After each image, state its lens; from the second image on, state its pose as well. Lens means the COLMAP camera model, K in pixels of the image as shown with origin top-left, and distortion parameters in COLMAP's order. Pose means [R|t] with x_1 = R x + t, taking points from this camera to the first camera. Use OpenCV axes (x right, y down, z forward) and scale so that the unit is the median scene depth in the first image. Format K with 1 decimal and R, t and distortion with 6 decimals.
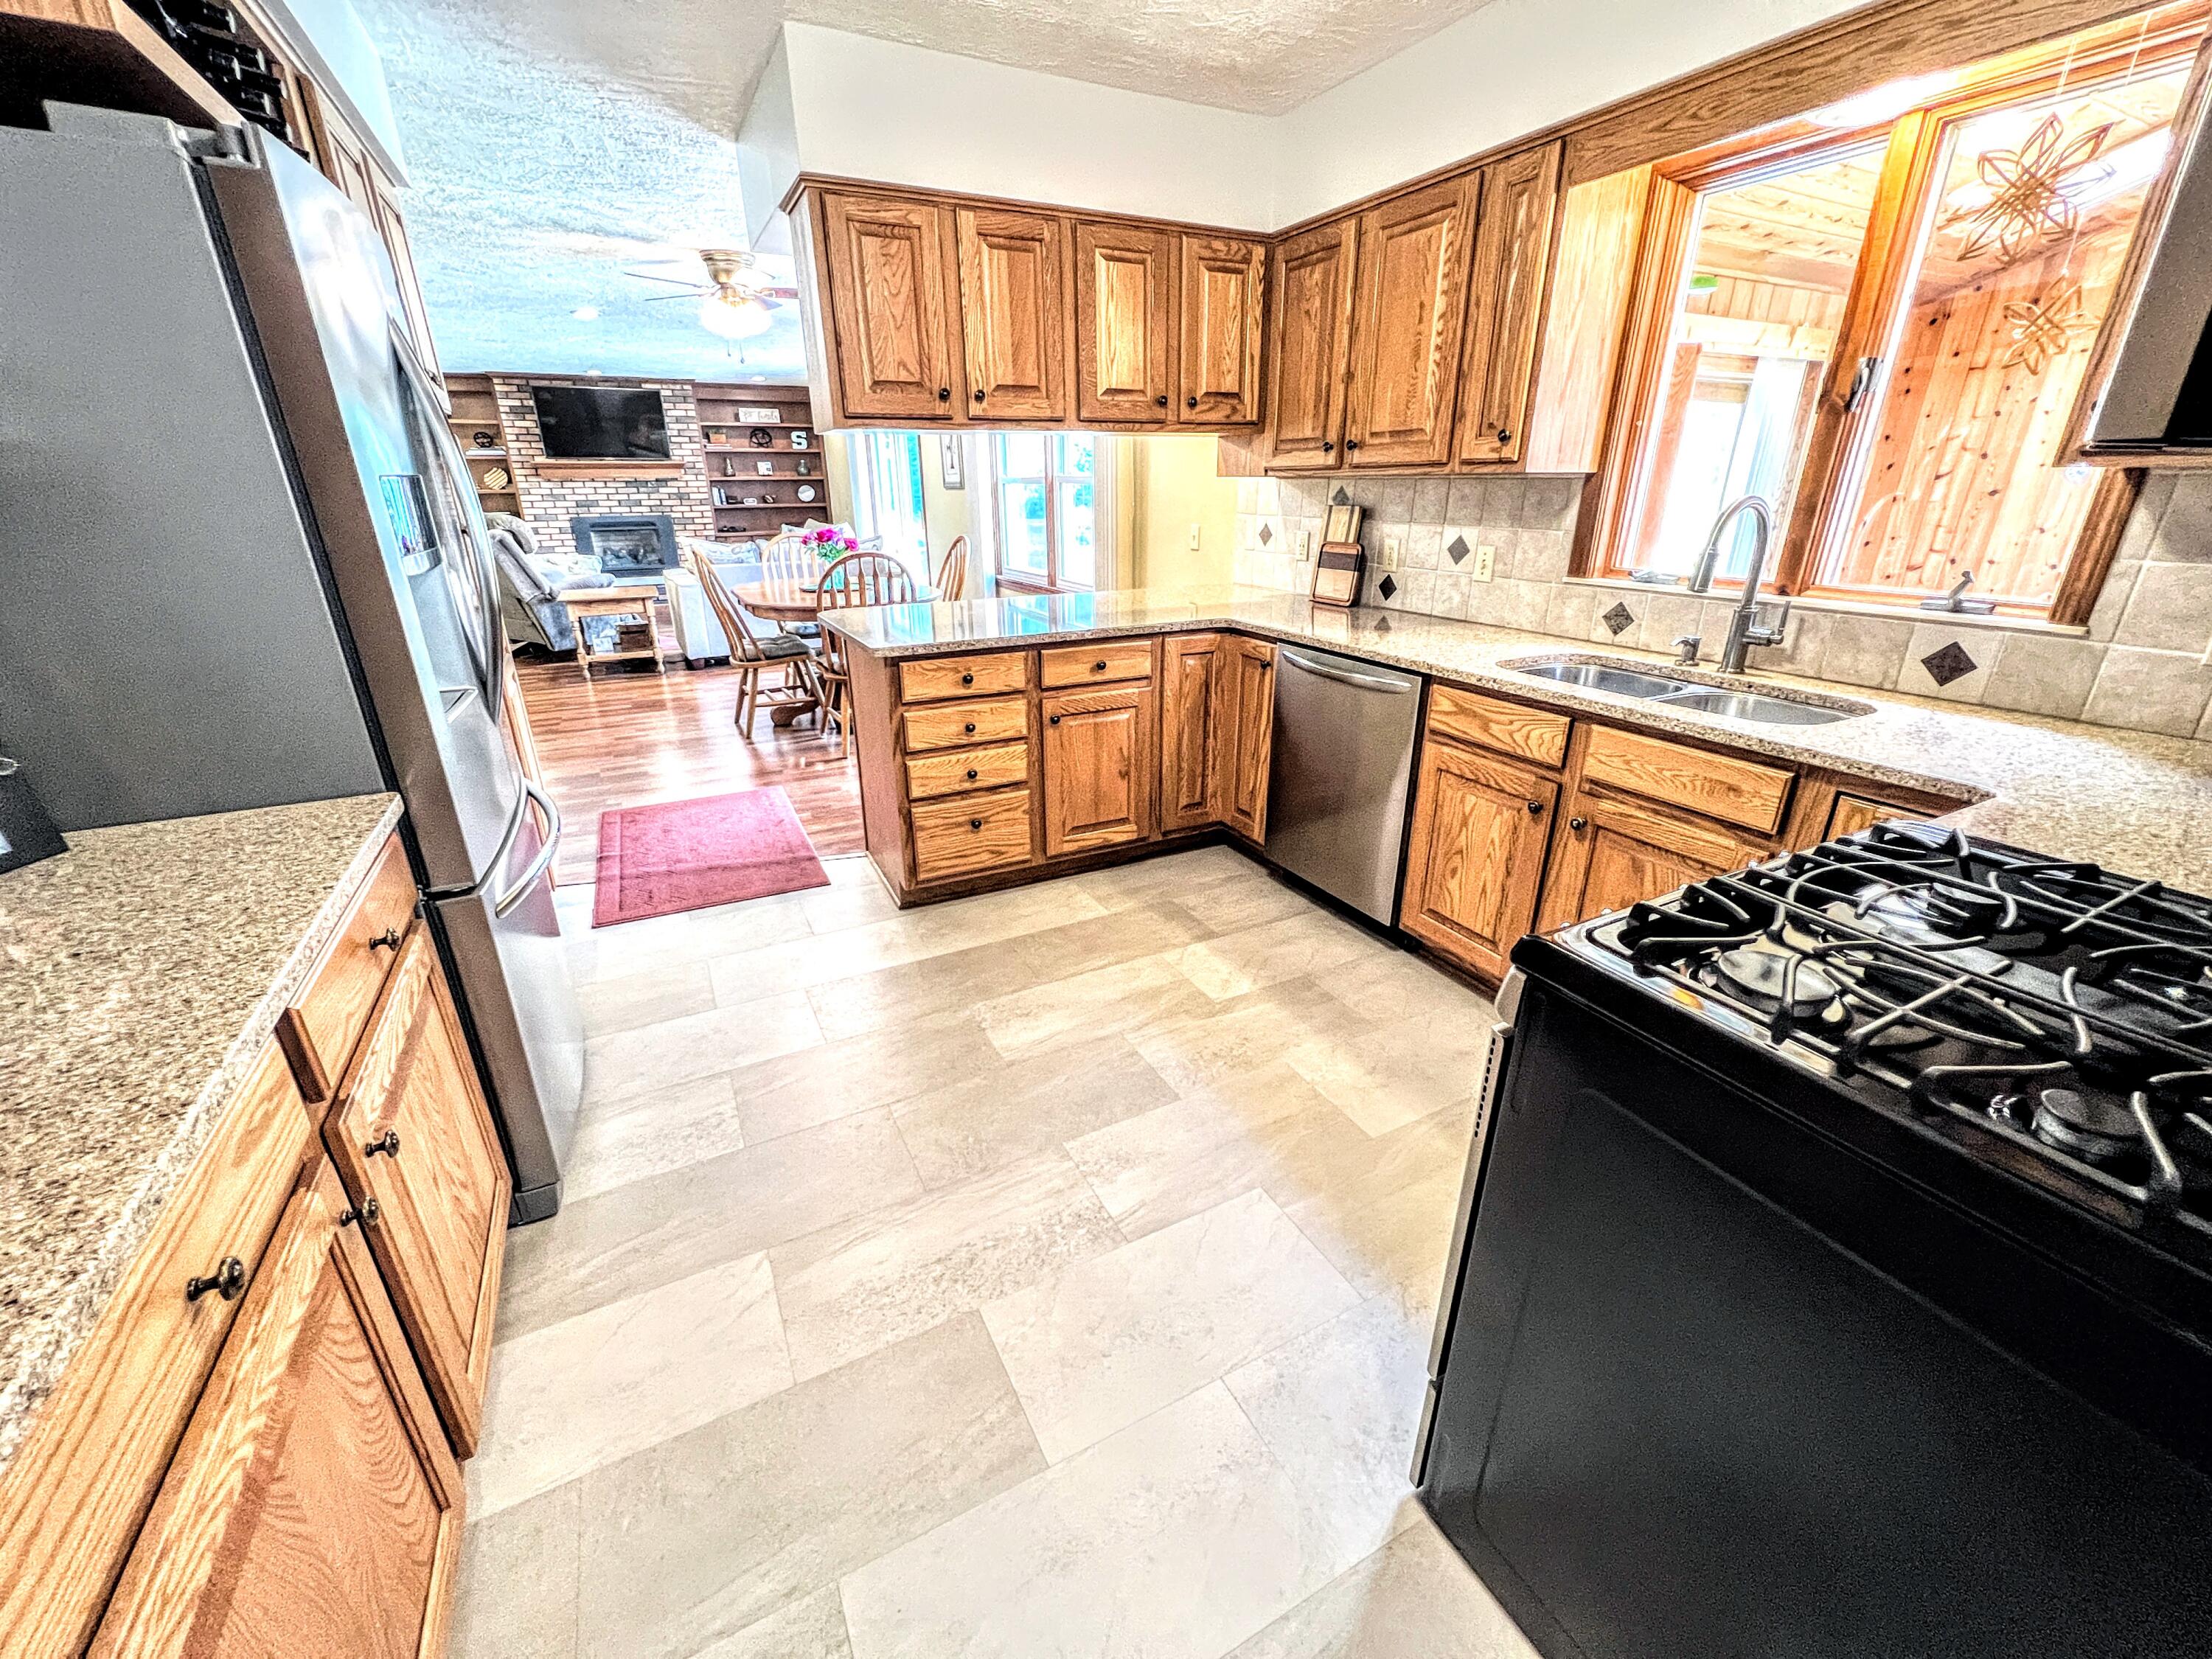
lens RADIAL K [[887.6, 0, 1103.0], [0, 887.6, 831.4], [0, 0, 1]] dist [-0.001295, 0.000553]
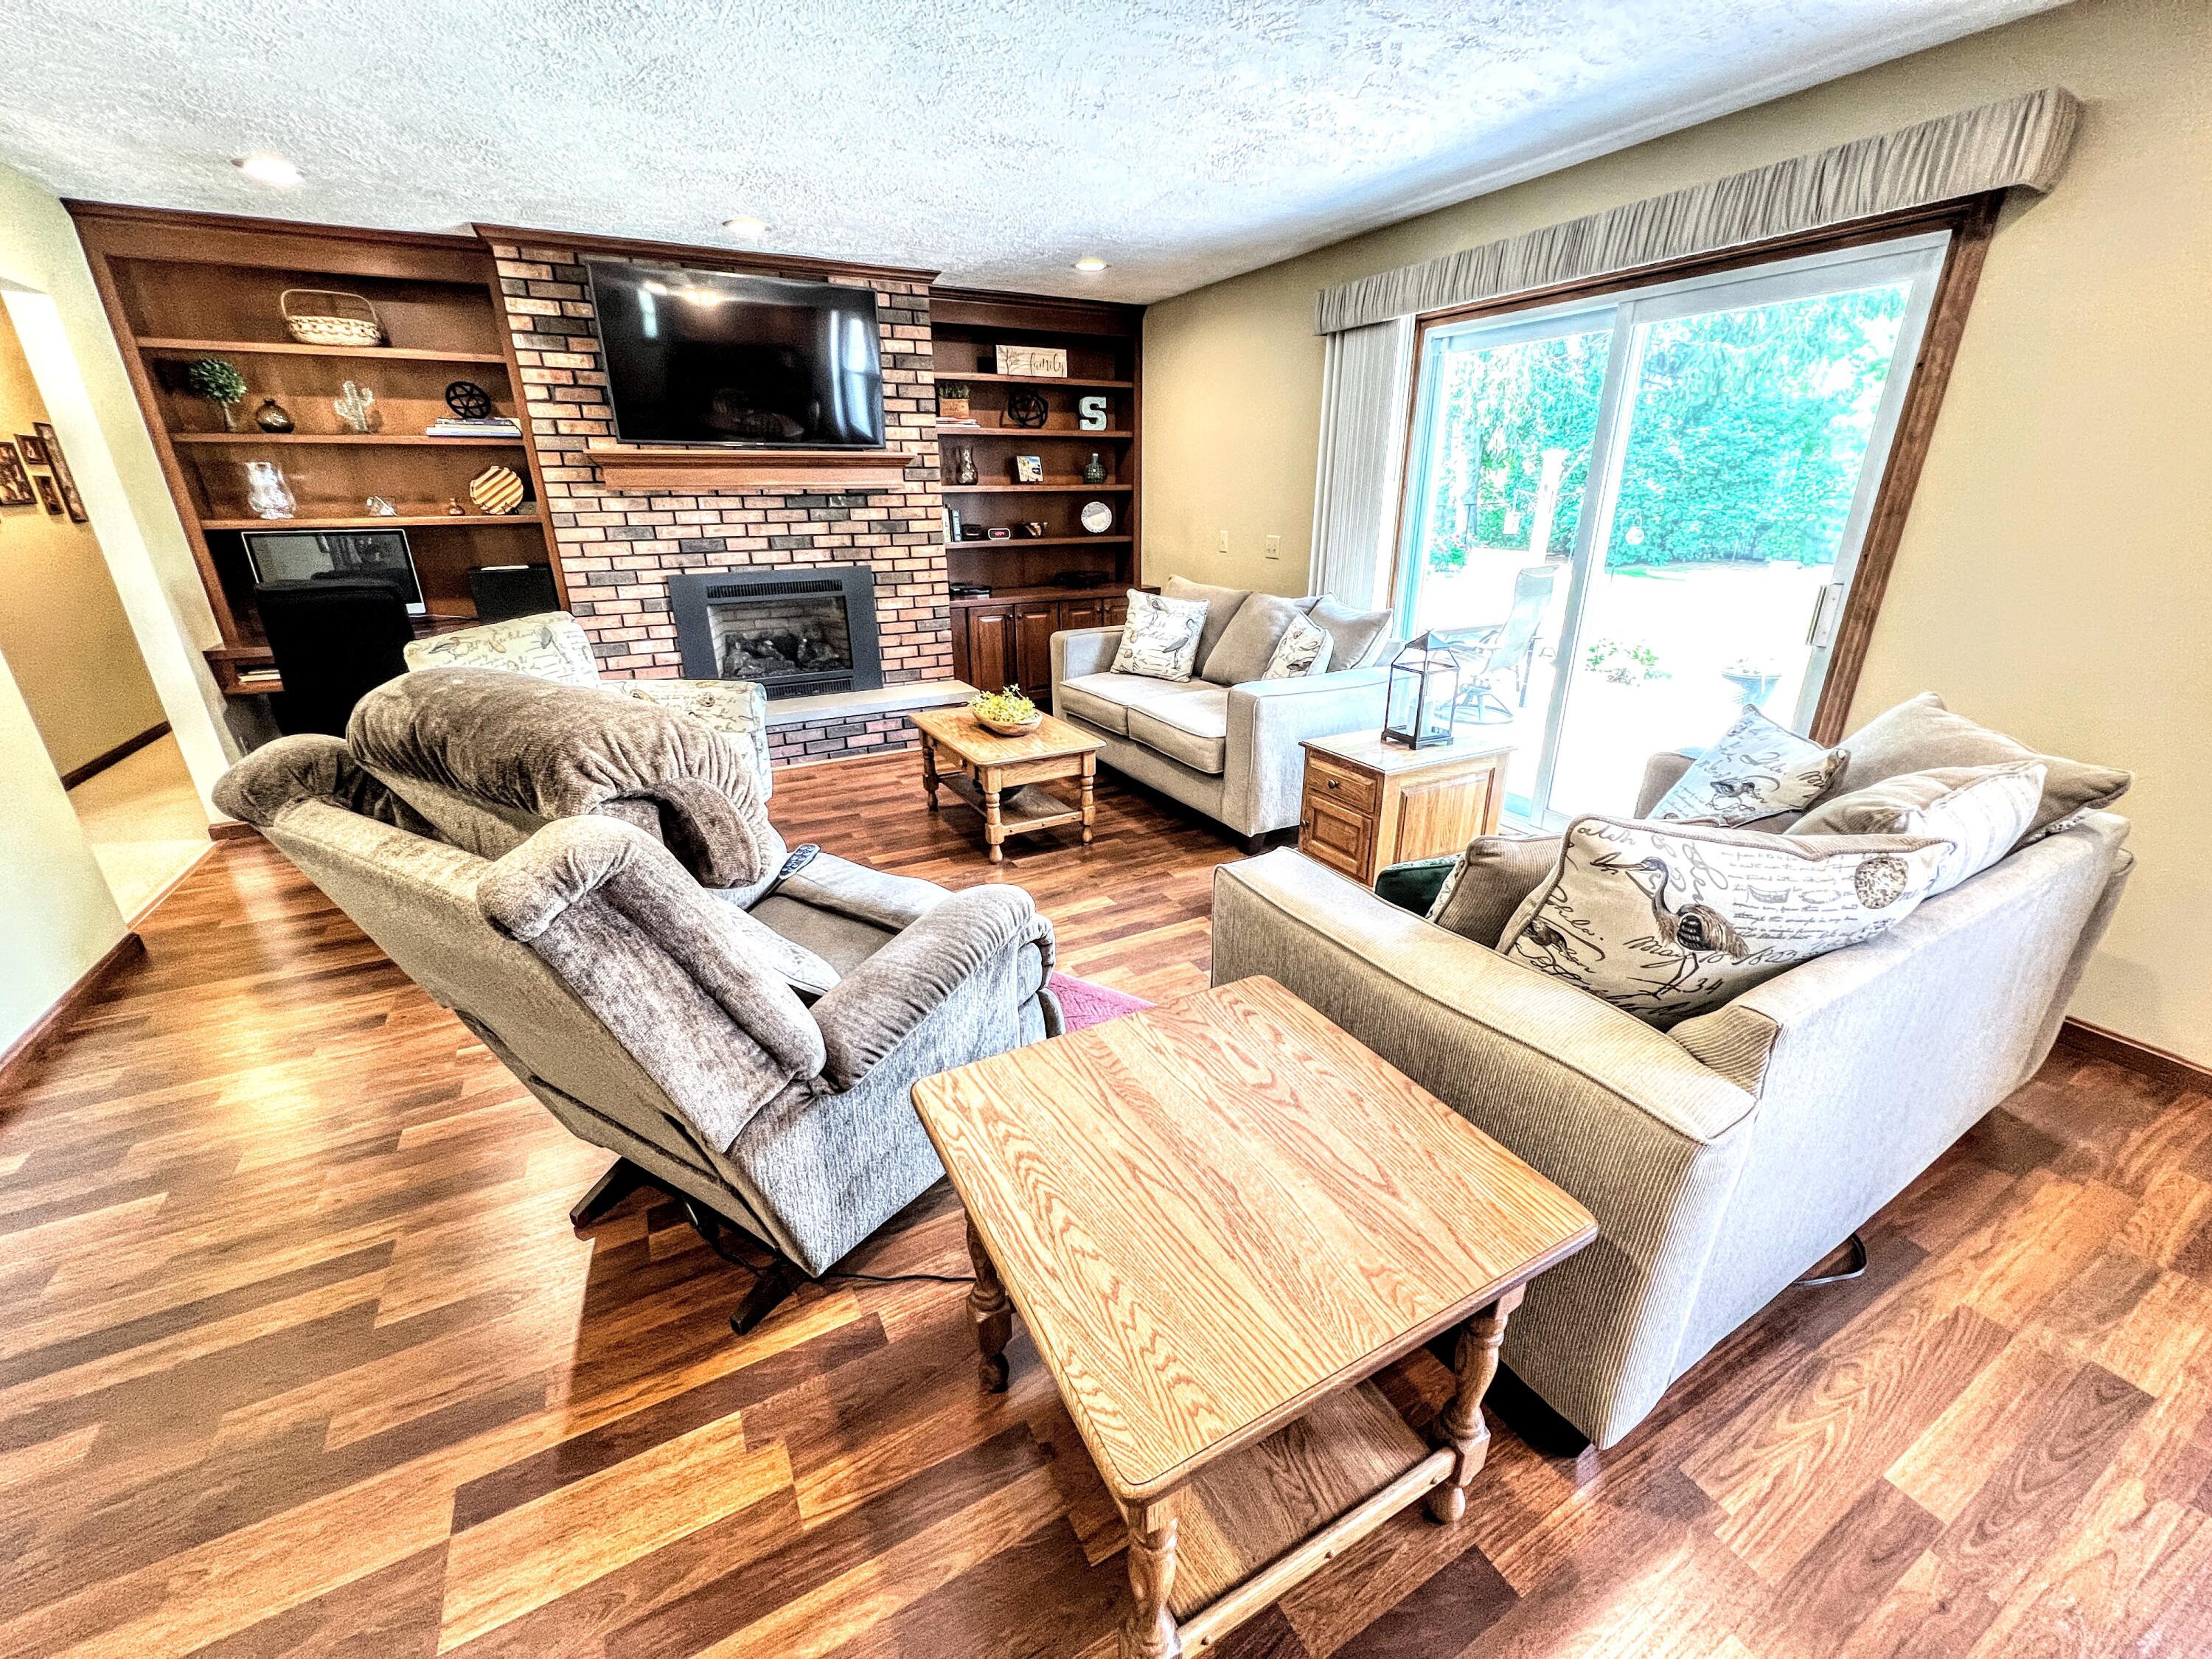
lens RADIAL K [[883.3, 0, 1105.7], [0, 883.3, 832.2], [0, 0, 1]] dist [0.000533, -0.000431]
pose [[0.999740, -0.008837, 0.021000, -0.411694], [0.008938, 0.999949, -0.004717, -0.233751], [-0.020957, 0.004904, 0.999768, 0.582150]]
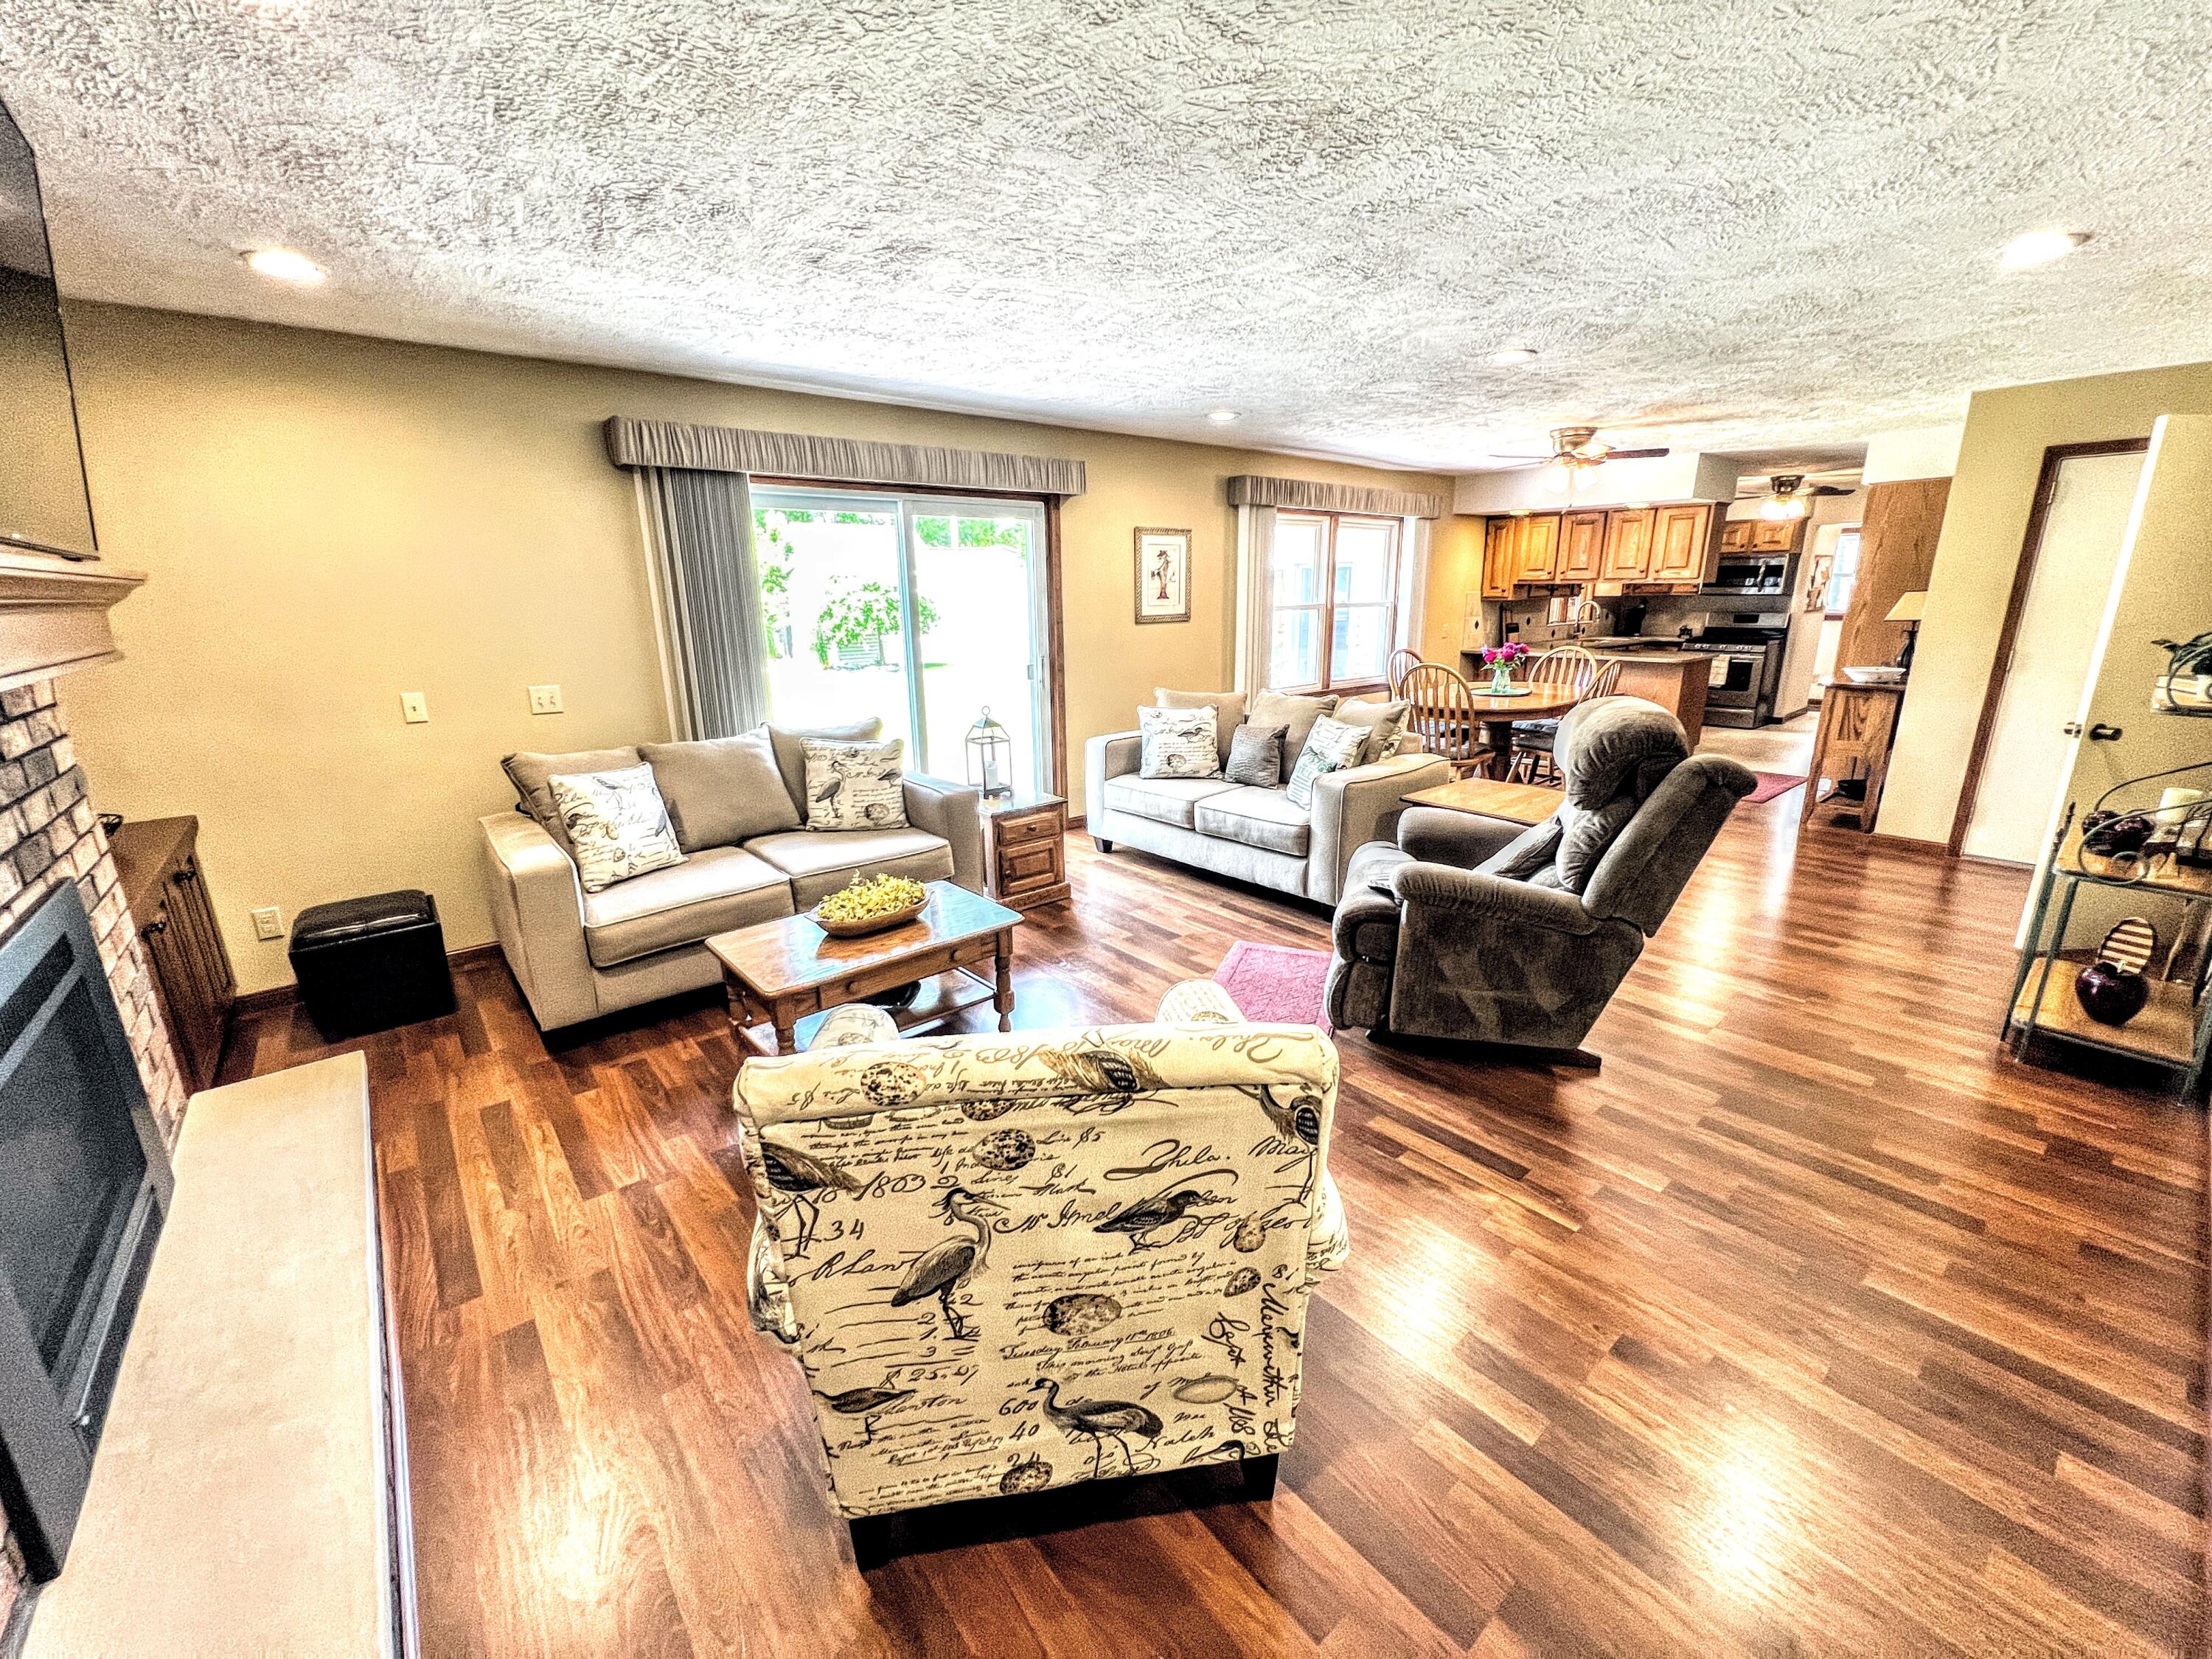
lens RADIAL K [[883.3, 0, 1105.0], [0, 883.3, 828.7], [0, 0, 1]] dist [0.000533, -0.000431]
pose [[-0.214861, -0.249924, 0.944125, -0.751274], [0.372750, 0.872540, 0.315804, -0.380291], [-0.902714, 0.419776, -0.094316, 0.919721]]
